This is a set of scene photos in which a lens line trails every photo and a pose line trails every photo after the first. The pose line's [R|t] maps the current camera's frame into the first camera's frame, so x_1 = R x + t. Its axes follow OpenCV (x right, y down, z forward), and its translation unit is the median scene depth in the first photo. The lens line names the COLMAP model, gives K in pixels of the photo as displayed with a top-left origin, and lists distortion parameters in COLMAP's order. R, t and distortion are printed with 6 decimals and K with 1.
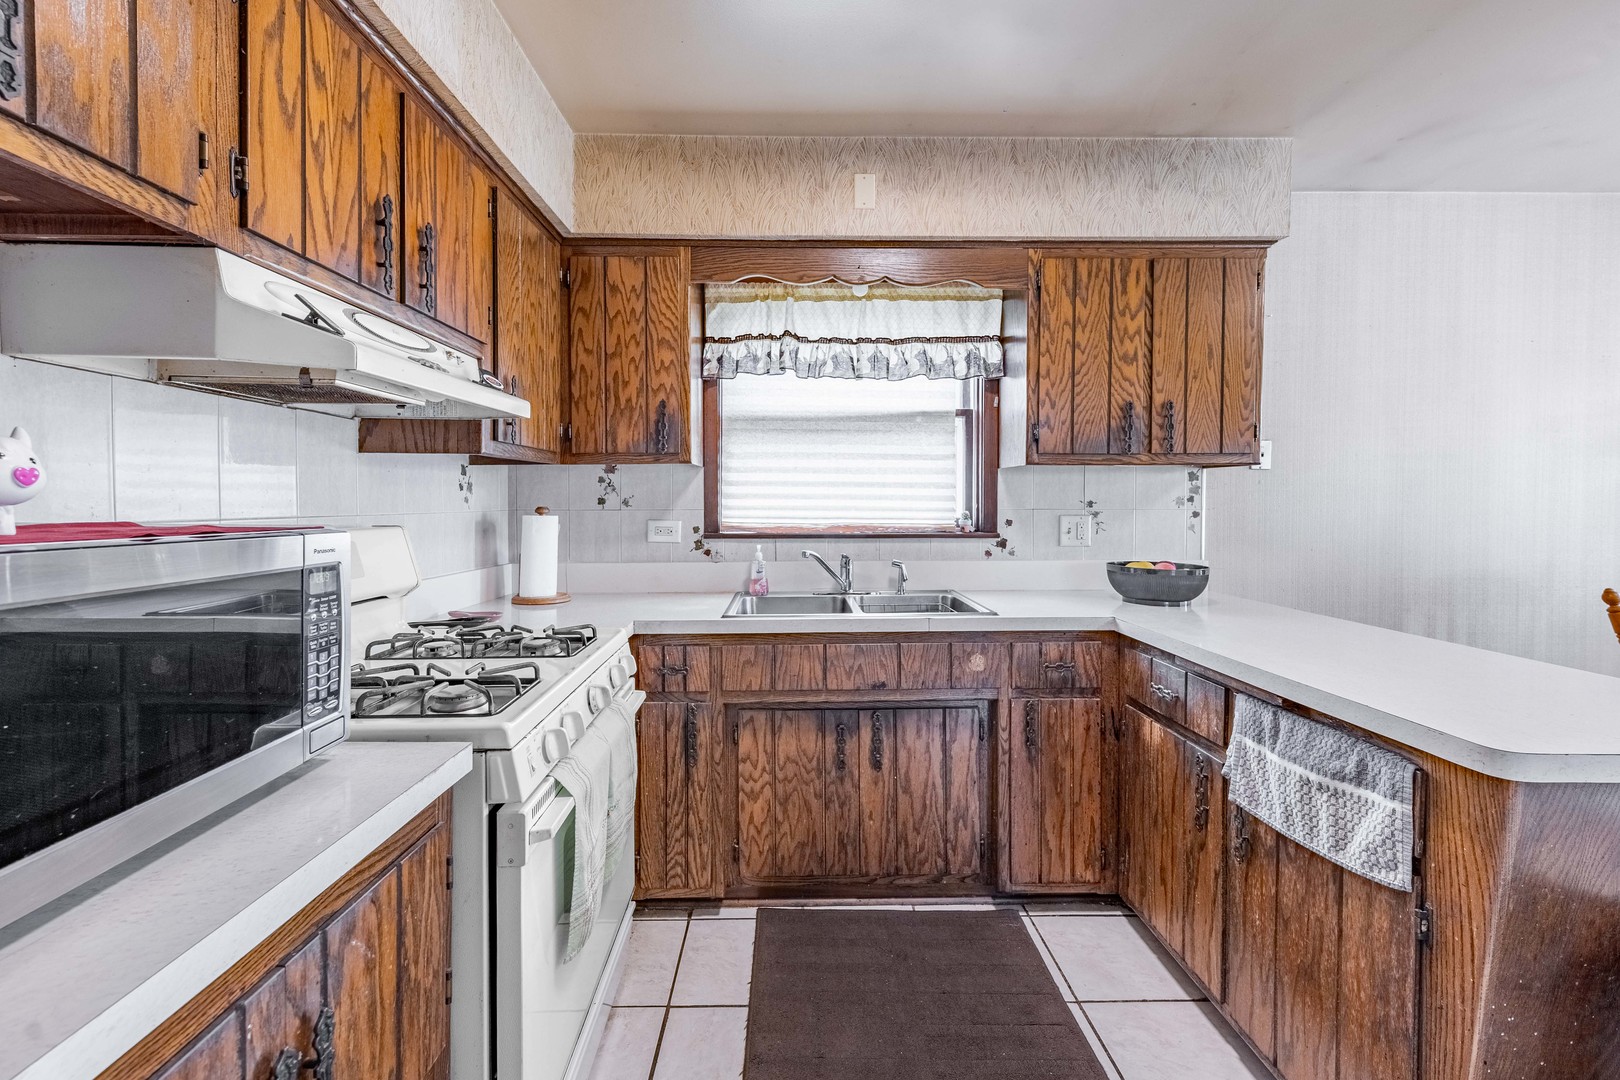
lens RADIAL K [[660.3, 0, 801.7], [0, 660.3, 512.1], [0, 0, 1]] dist [0.014205, -0.004266]
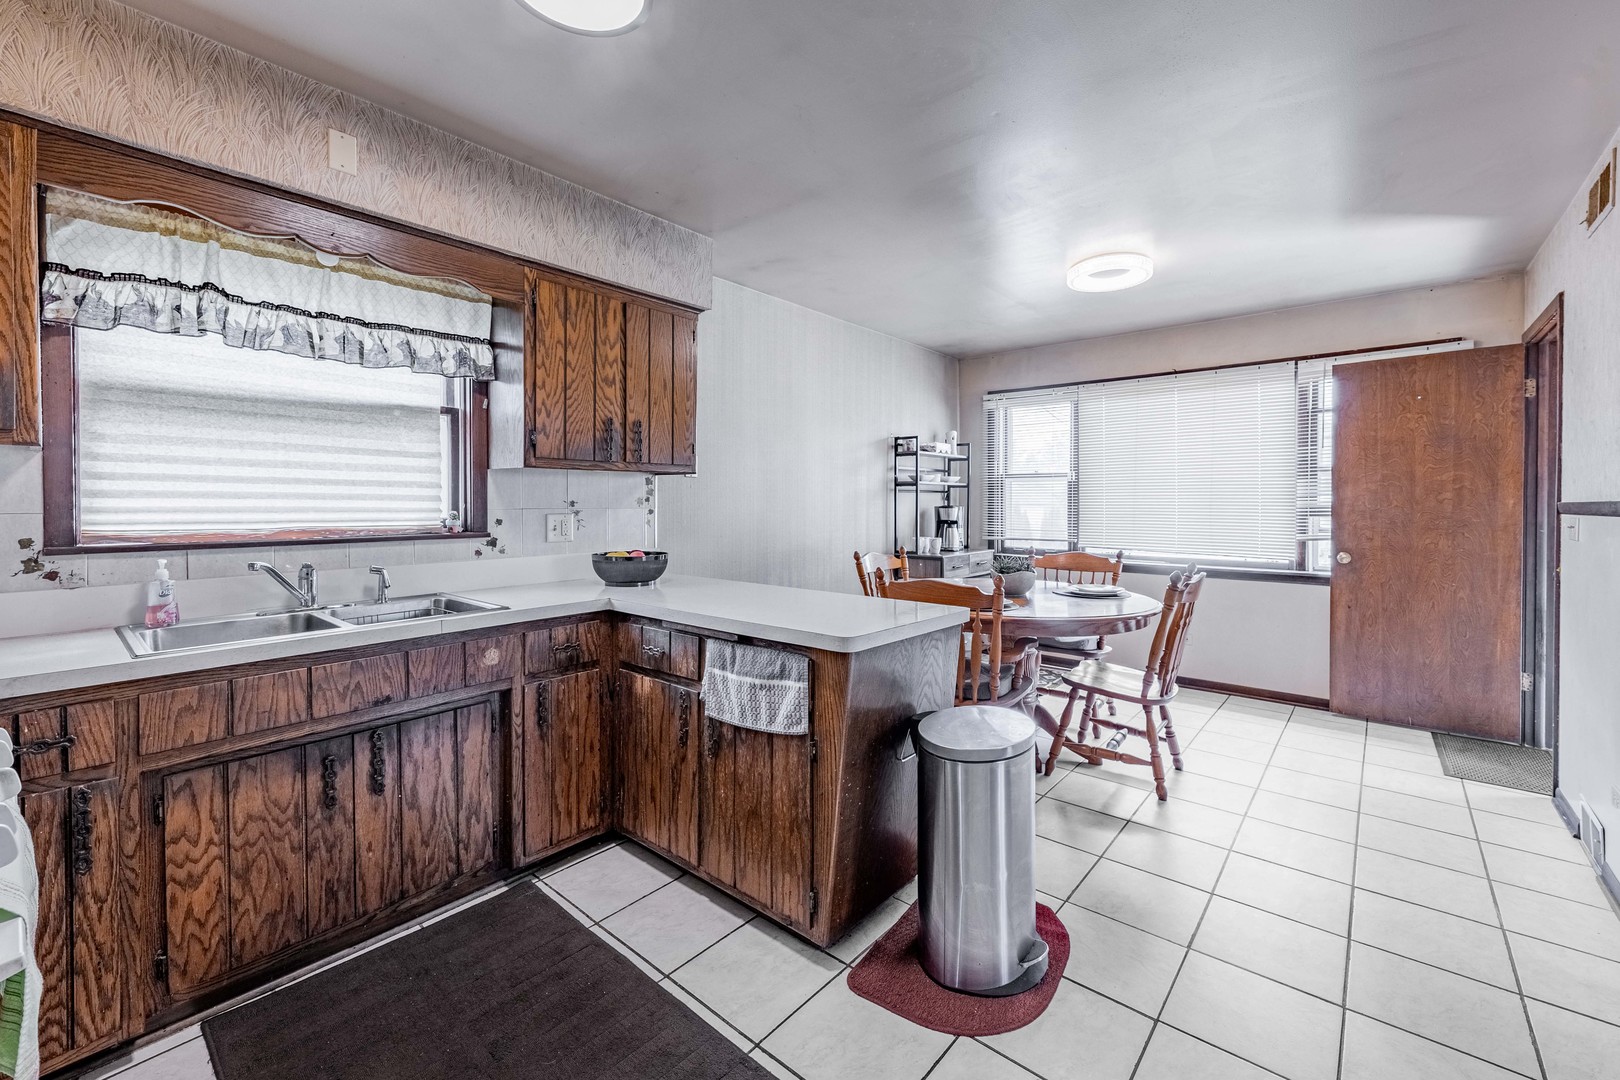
lens RADIAL K [[654.6, 0, 813.6], [0, 654.6, 508.7], [0, 0, 1]] dist [0.001765, 0.000077]
pose [[0.660138, -0.008156, 0.751100, -0.152544], [0.012537, 0.999921, -0.000160, 0.001864], [-0.751039, 0.009522, 0.660189, -0.051574]]
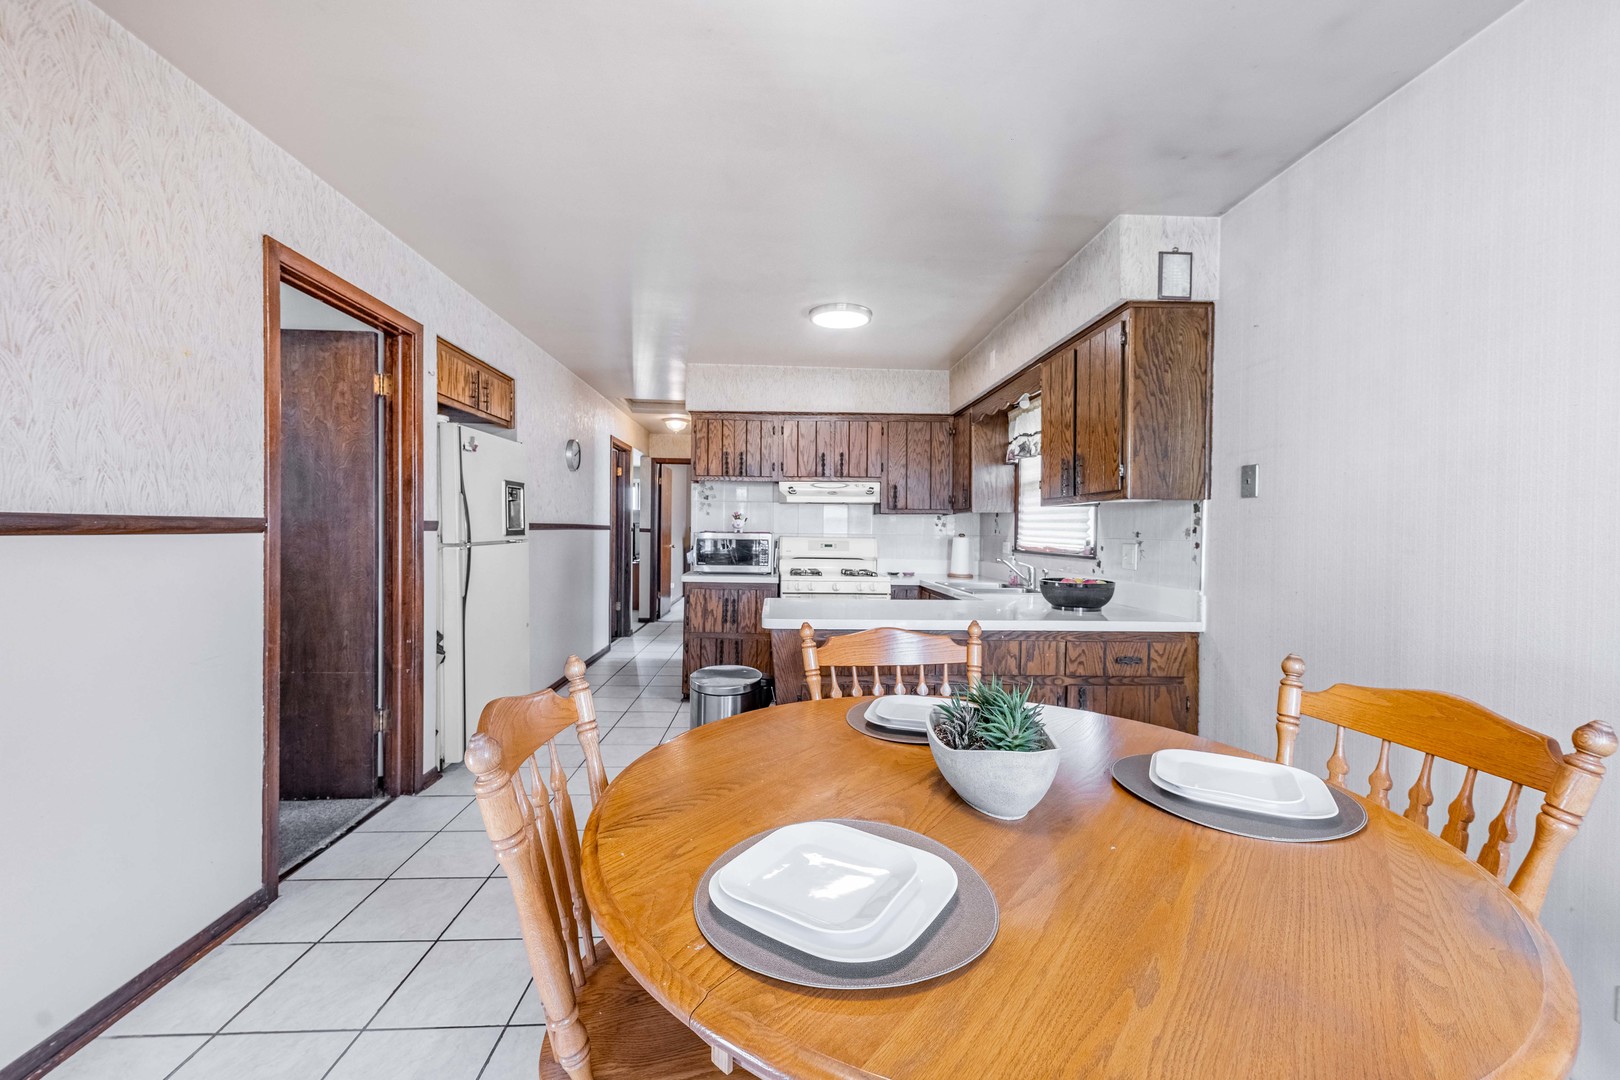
lens RADIAL K [[652.7, 0, 804.0], [0, 652.7, 536.6], [0, 0, 1]] dist [0.011022, -0.000133]
pose [[0.030142, 0.009438, -0.999501, 1.855605], [-0.027035, 0.999597, 0.008623, -0.003108], [0.999180, 0.026762, 0.030385, 0.439037]]
